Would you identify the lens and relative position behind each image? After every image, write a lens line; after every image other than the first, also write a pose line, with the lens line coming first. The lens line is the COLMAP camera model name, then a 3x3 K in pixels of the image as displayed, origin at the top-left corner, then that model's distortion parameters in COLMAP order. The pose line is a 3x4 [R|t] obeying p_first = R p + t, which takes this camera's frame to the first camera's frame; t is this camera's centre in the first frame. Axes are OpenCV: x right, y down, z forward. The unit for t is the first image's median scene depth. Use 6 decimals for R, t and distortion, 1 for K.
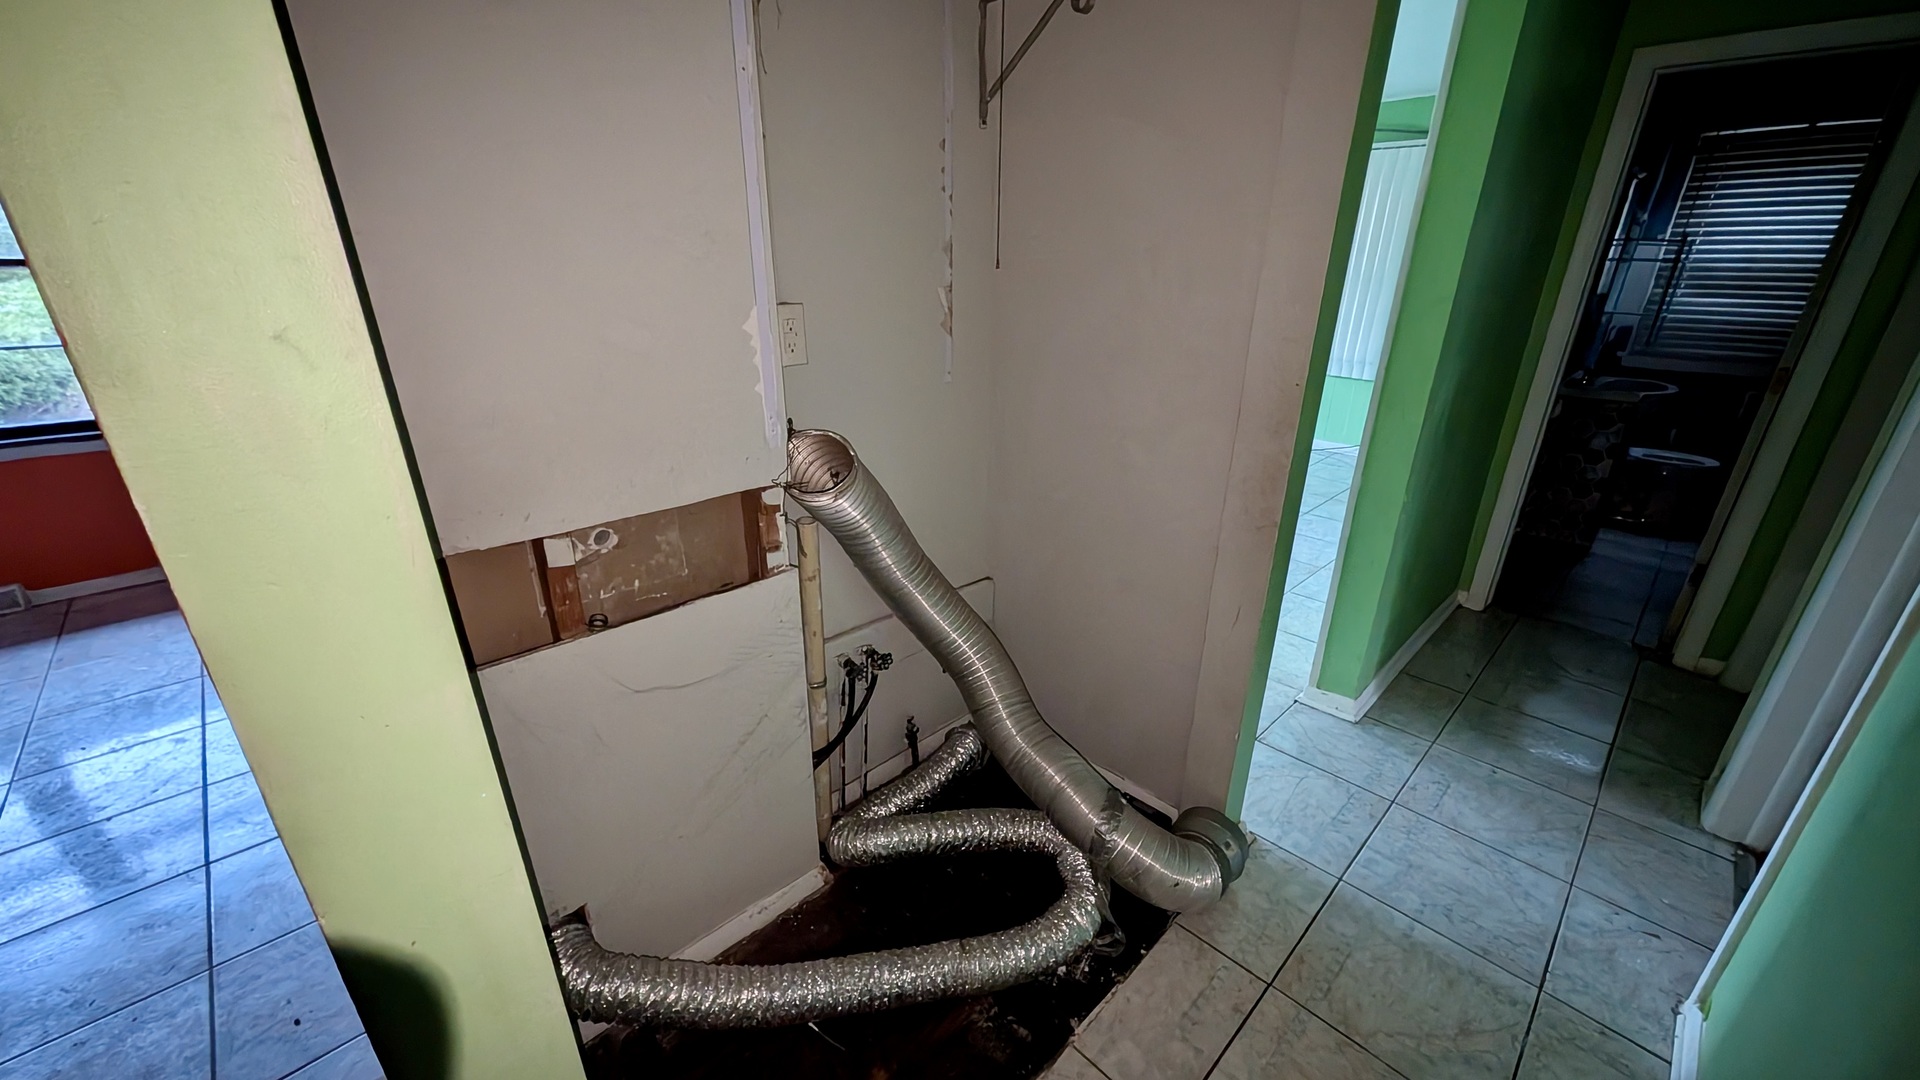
lens RADIAL K [[723.6, 0, 957.4], [0, 723.6, 551.2], [0, 0, 1]] dist [0.003048, -0.000395]
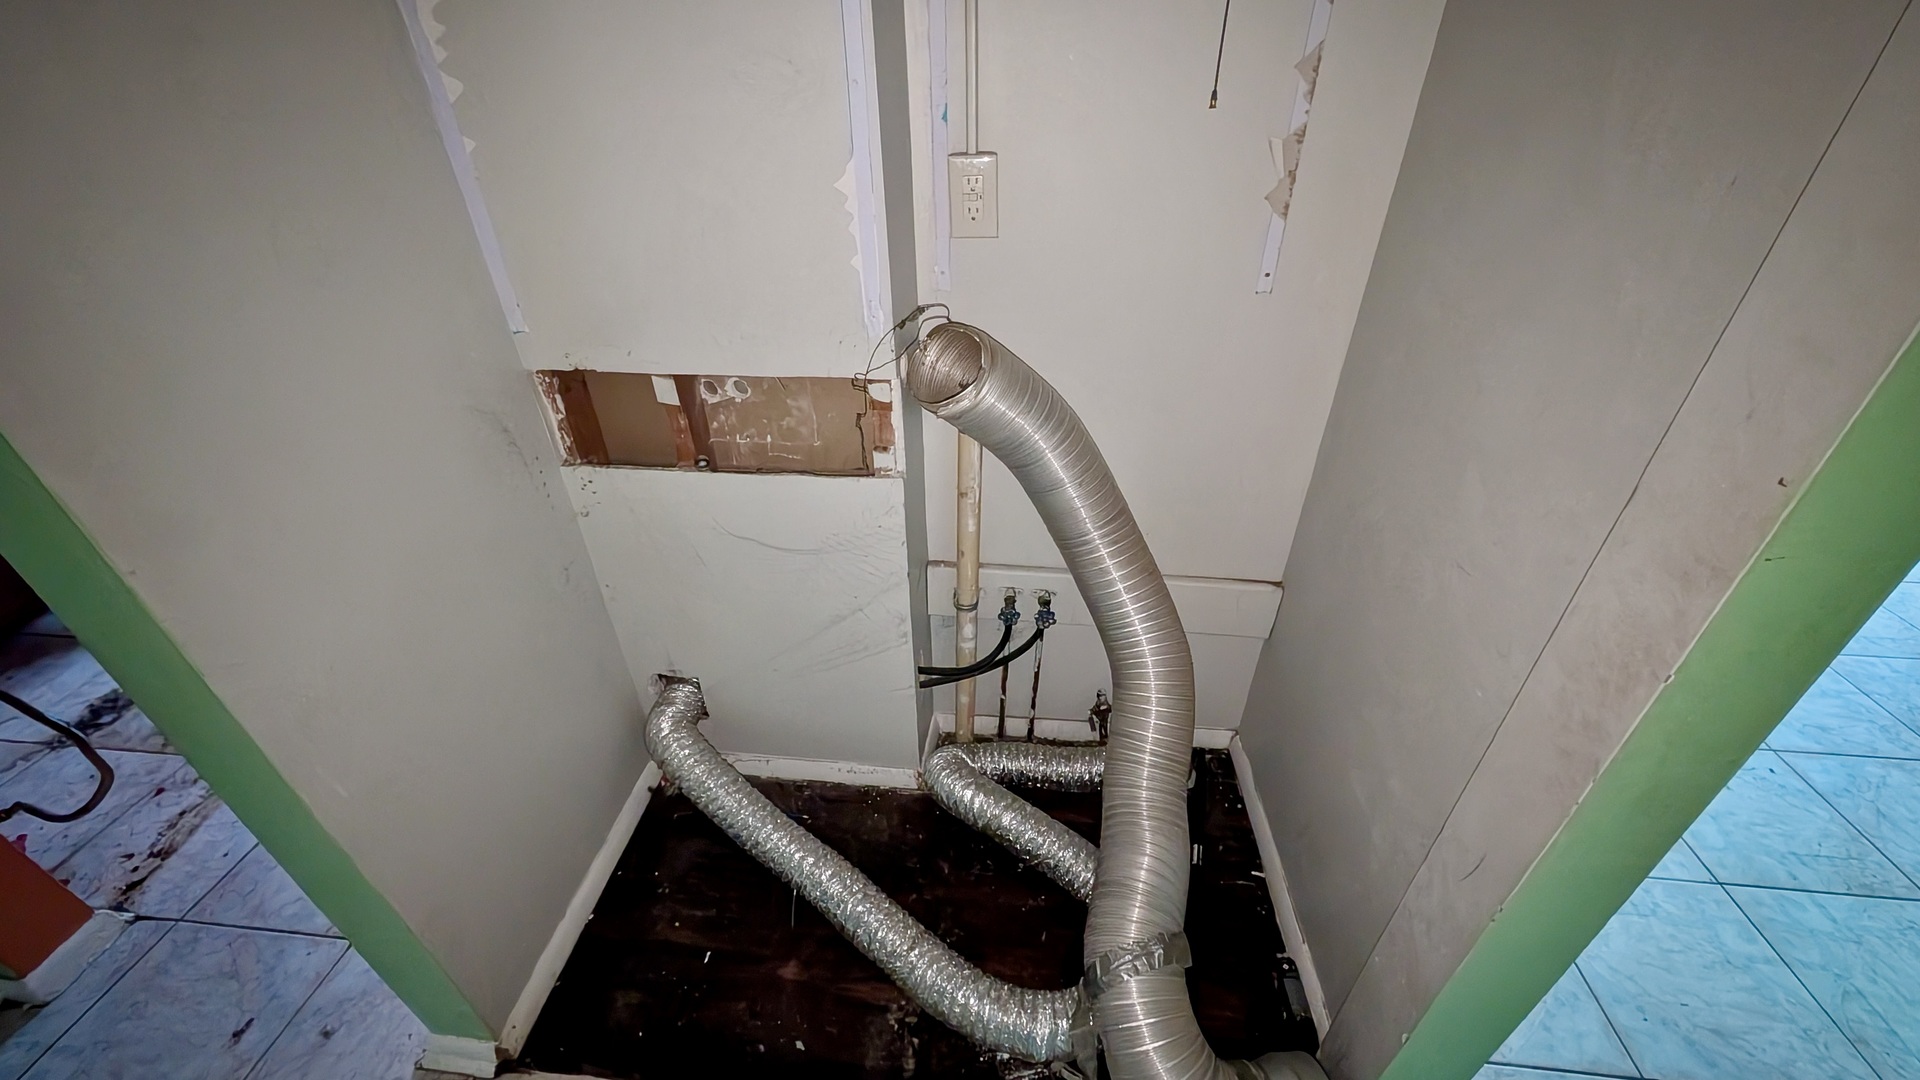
lens RADIAL K [[723.6, 0, 957.4], [0, 723.6, 551.2], [0, 0, 1]] dist [0.003048, -0.000395]
pose [[0.639719, 0.411583, -0.649122, 0.431841], [-0.272120, 0.911121, 0.309529, -0.187148], [0.718826, -0.021372, 0.694862, 0.432404]]
